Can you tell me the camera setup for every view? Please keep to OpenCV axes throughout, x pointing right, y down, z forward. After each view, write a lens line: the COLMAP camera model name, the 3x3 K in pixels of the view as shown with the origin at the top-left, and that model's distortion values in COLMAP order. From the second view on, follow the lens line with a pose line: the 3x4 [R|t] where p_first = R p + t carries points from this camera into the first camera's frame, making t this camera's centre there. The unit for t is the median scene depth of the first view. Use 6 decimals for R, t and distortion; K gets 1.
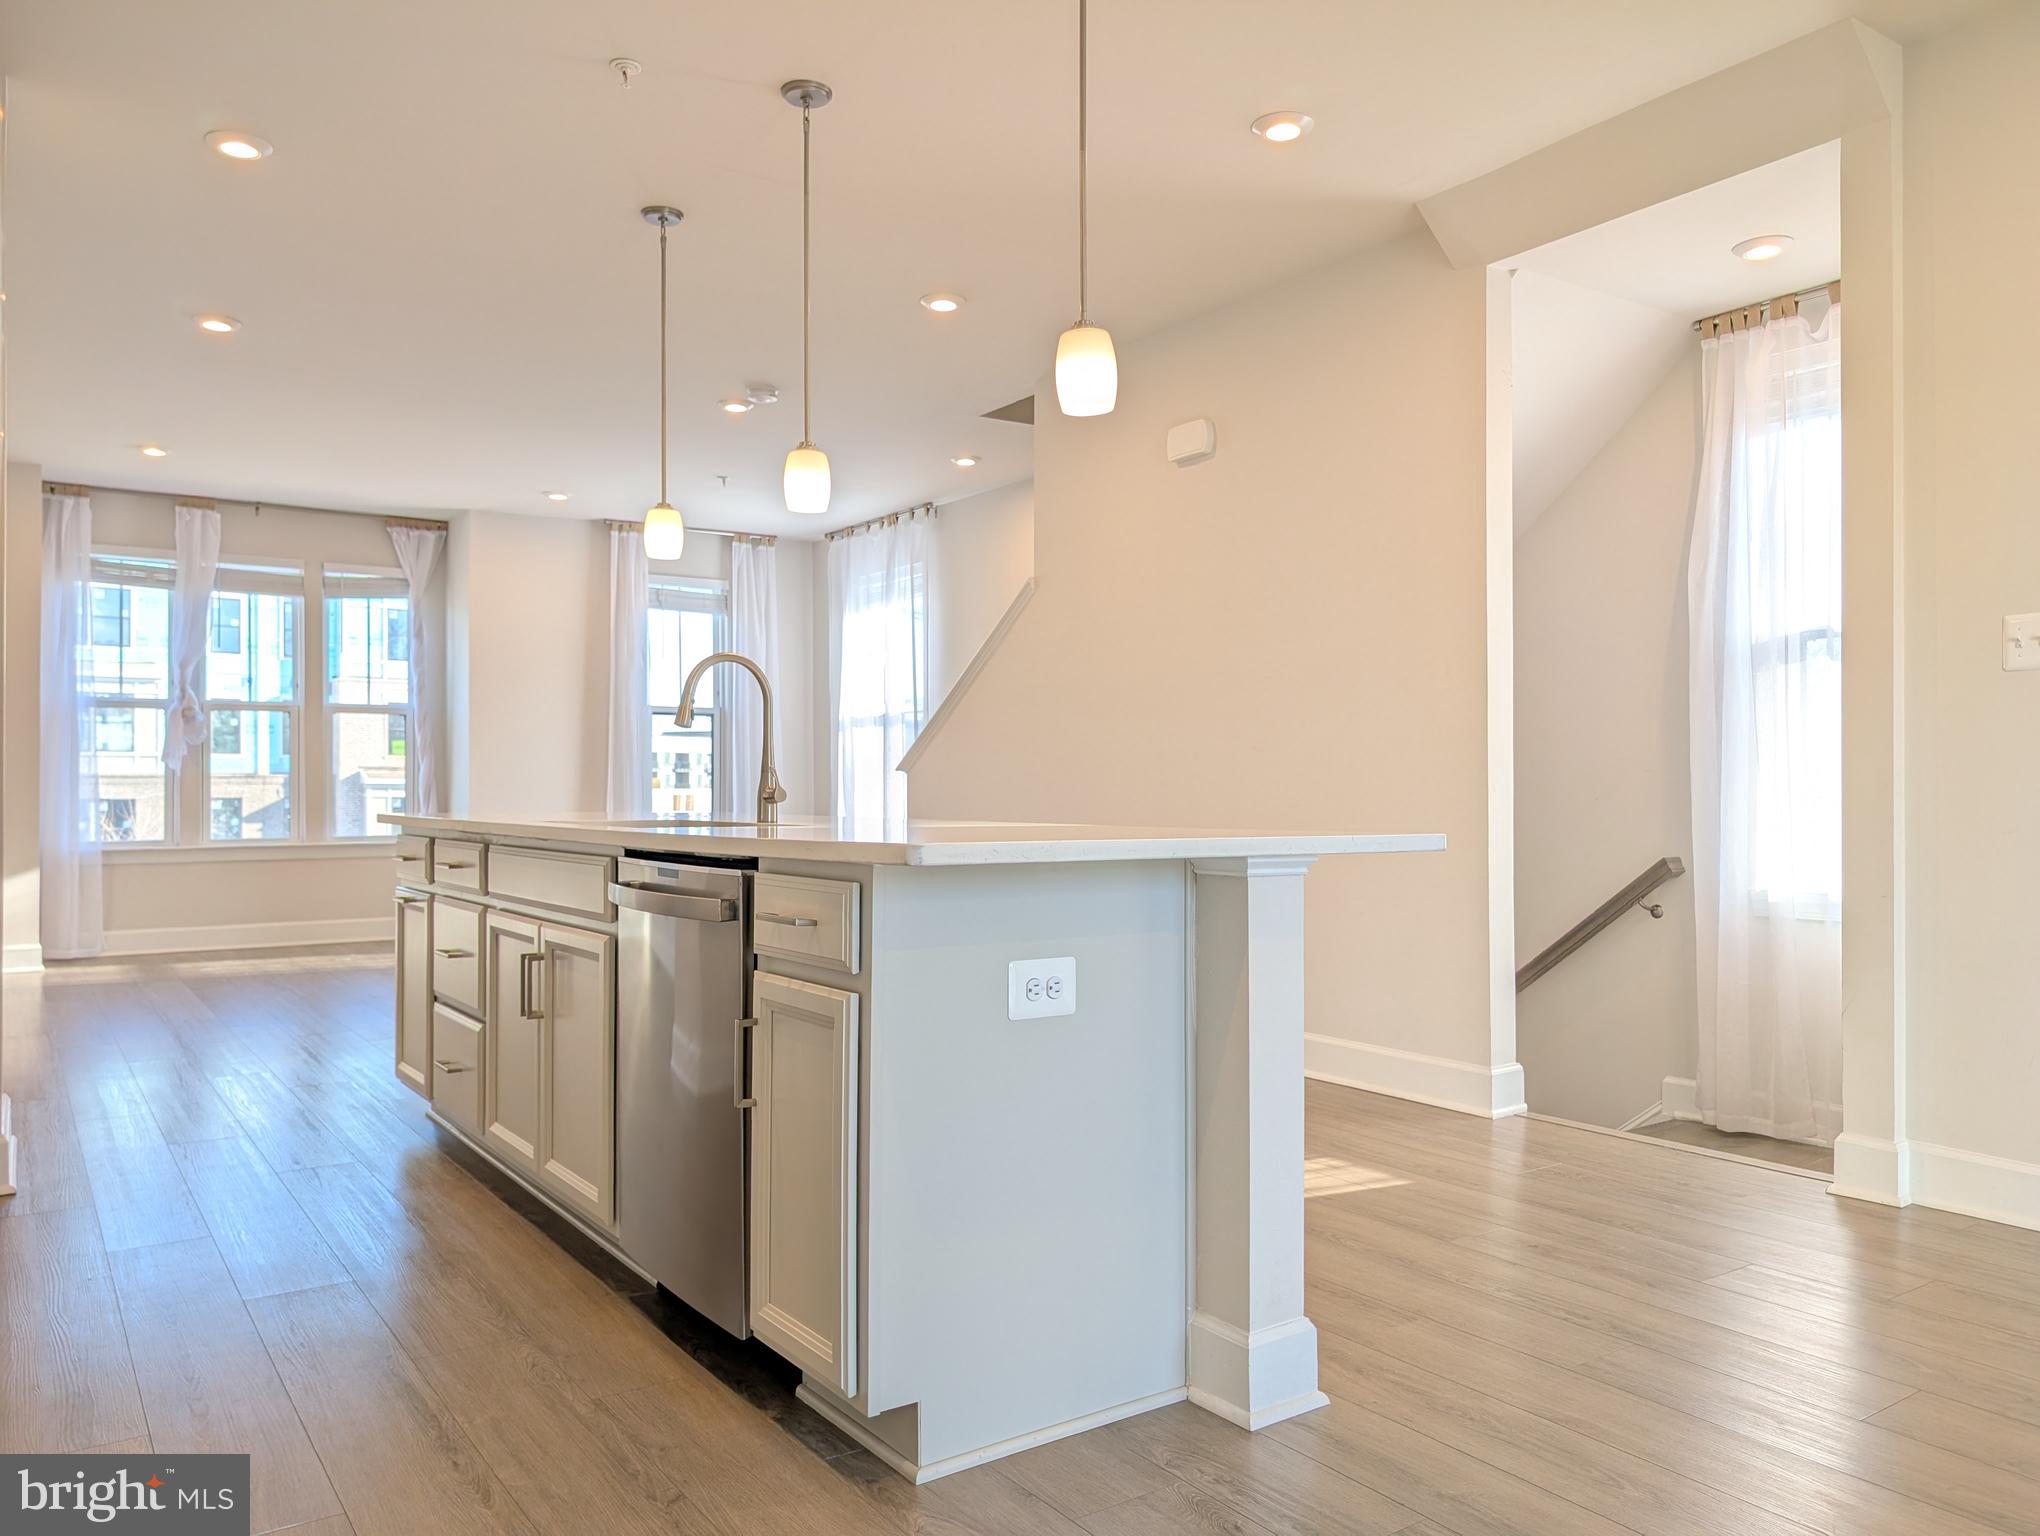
lens RADIAL K [[1450.6, 0, 1020.0], [0, 1450.6, 768.0], [0, 0, 1]] dist [0.002636, -0.009555]
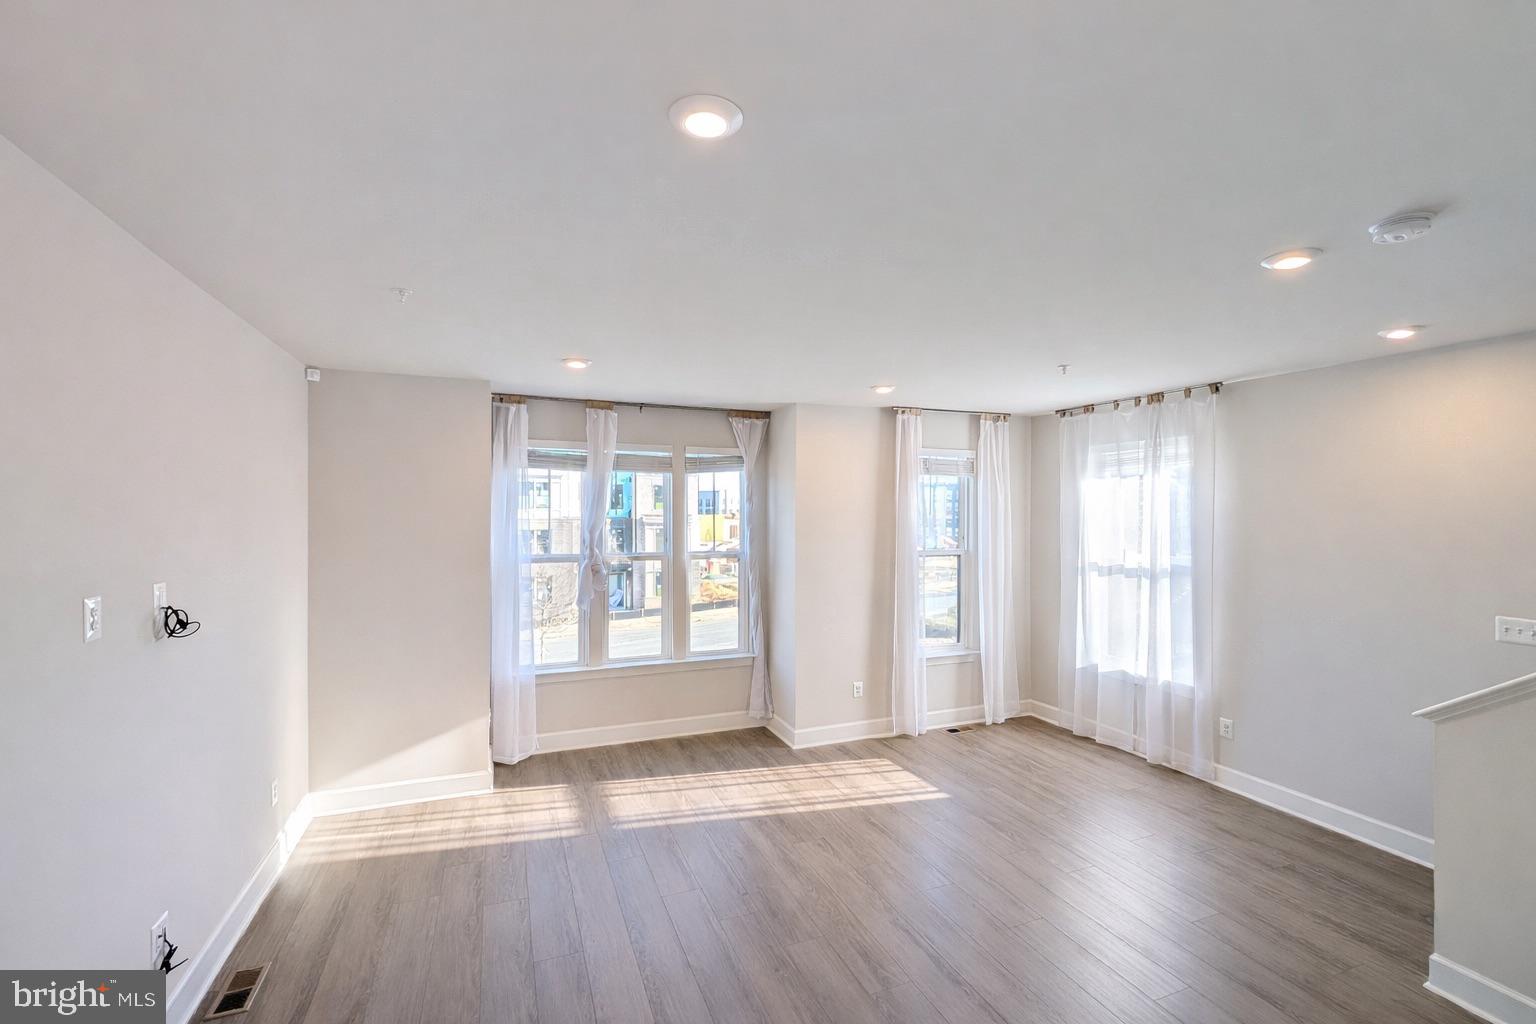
lens RADIAL K [[661.5, 0, 768.0], [0, 661.5, 512.0], [0, 0, 1]] dist [0.000051, -0.000041]
pose [[0.973822, 0.004956, -0.227256, -0.296968], [-0.002866, 0.999950, 0.009529, -0.096473], [0.227292, -0.008628, 0.973788, 0.472187]]
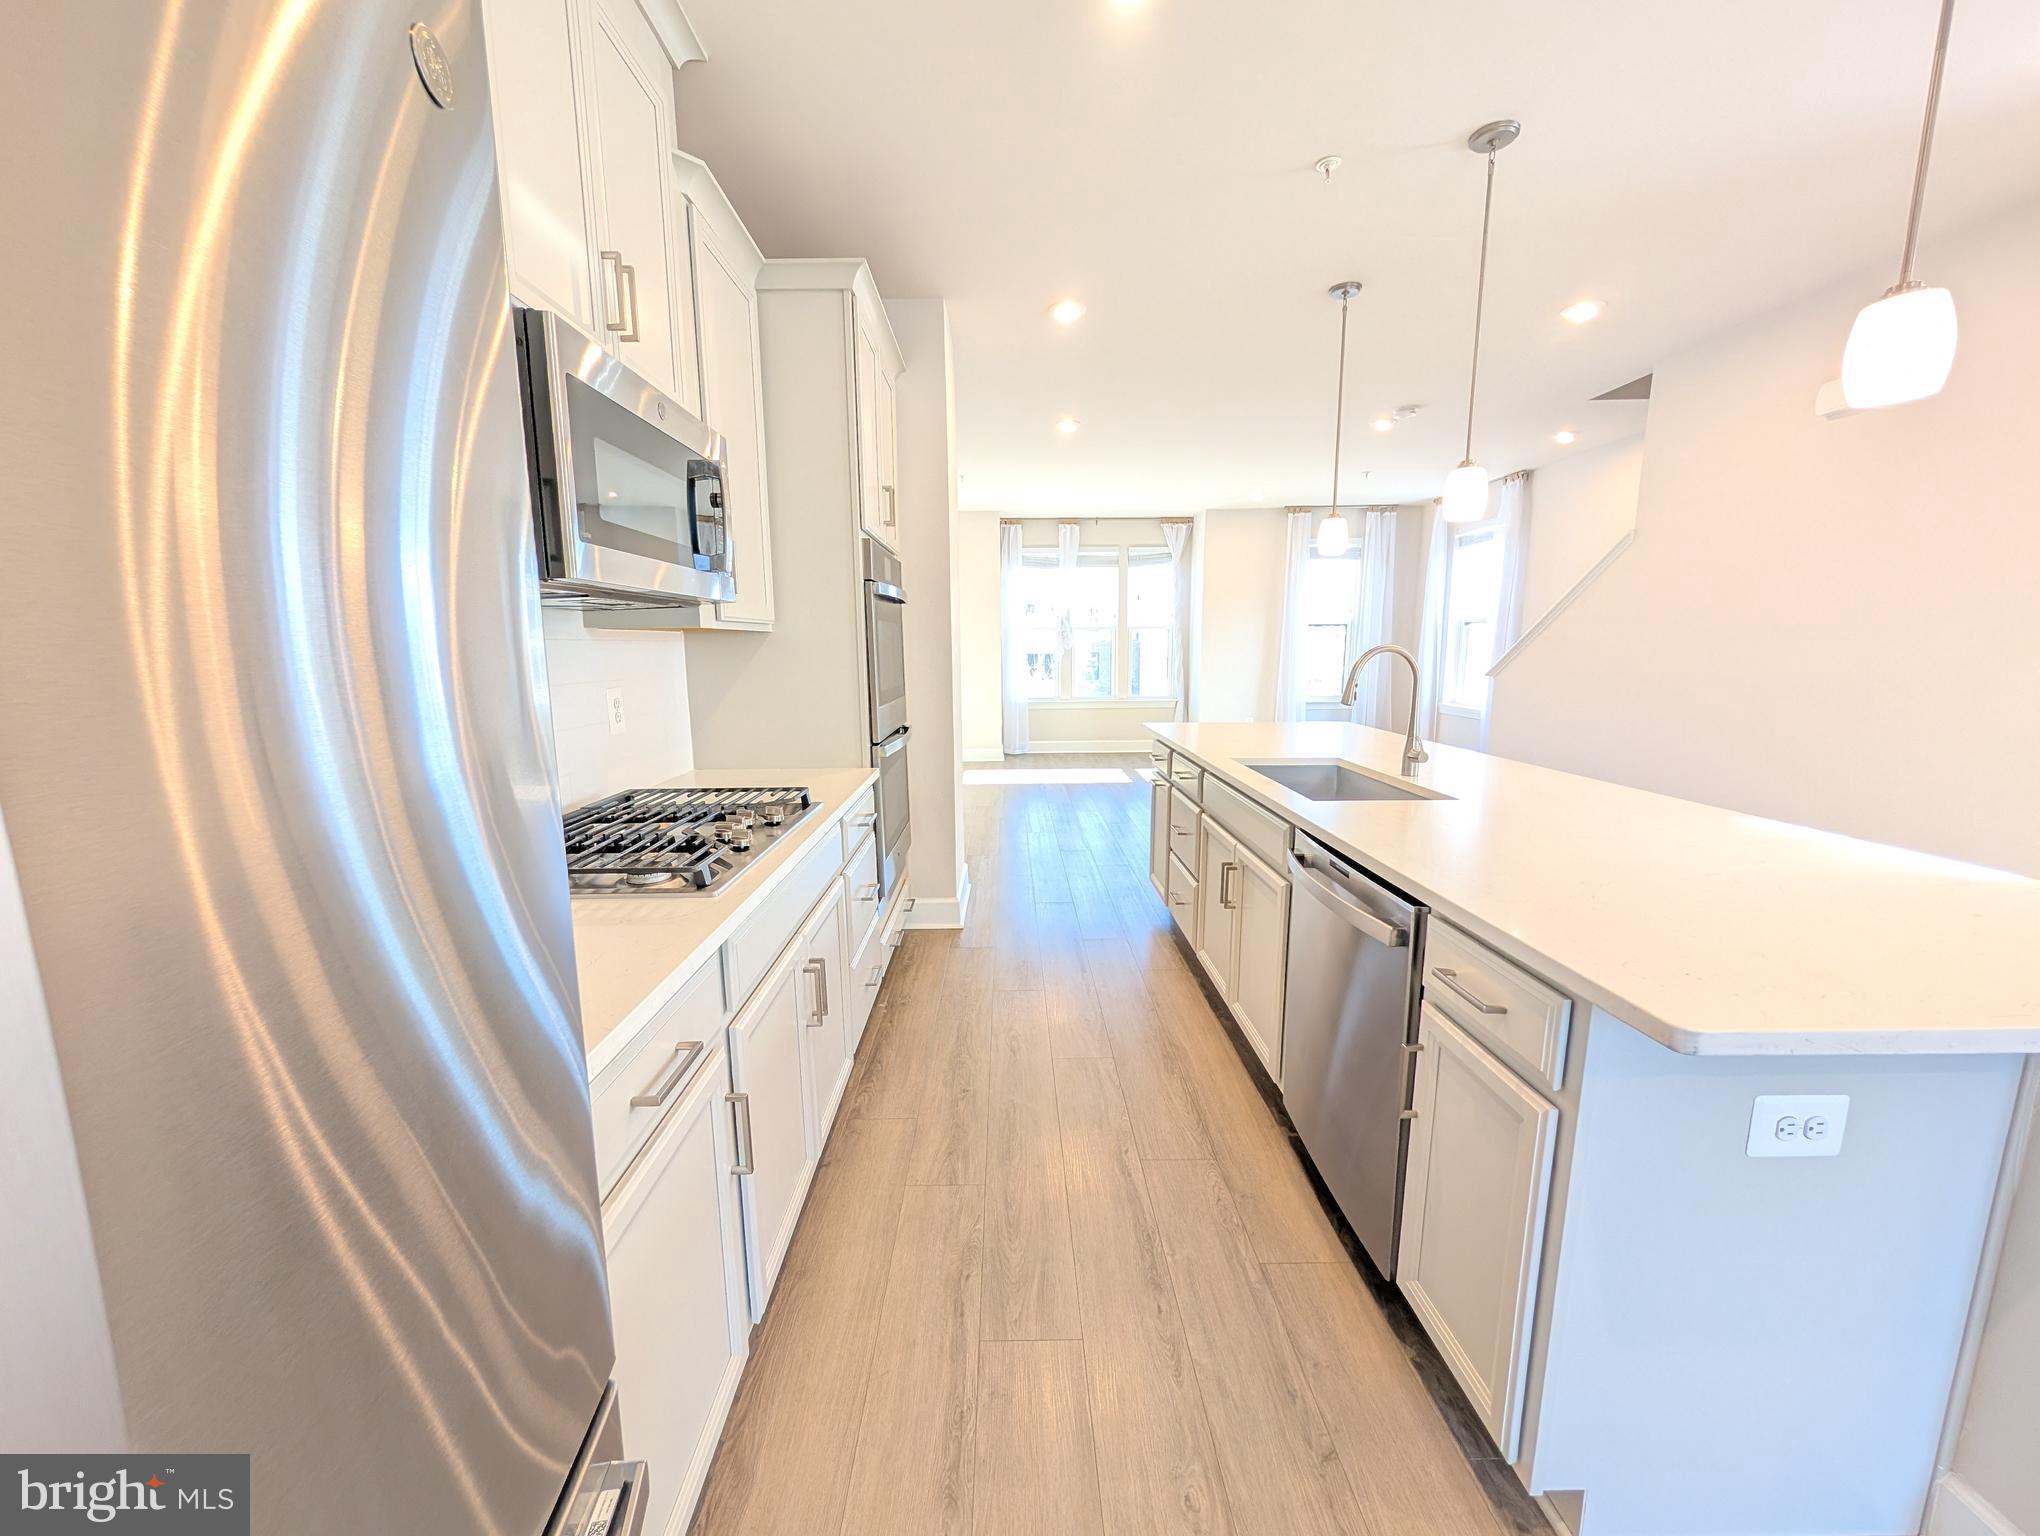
lens RADIAL K [[760.7, 0, 1020.0], [0, 760.7, 768.0], [0, 0, 1]] dist [0.004042, 0.000278]
pose [[0.827004, 0.087069, -0.555414, -0.034296], [0.012013, 0.984972, 0.172295, -0.037063], [0.562068, -0.149161, 0.813529, 0.100433]]
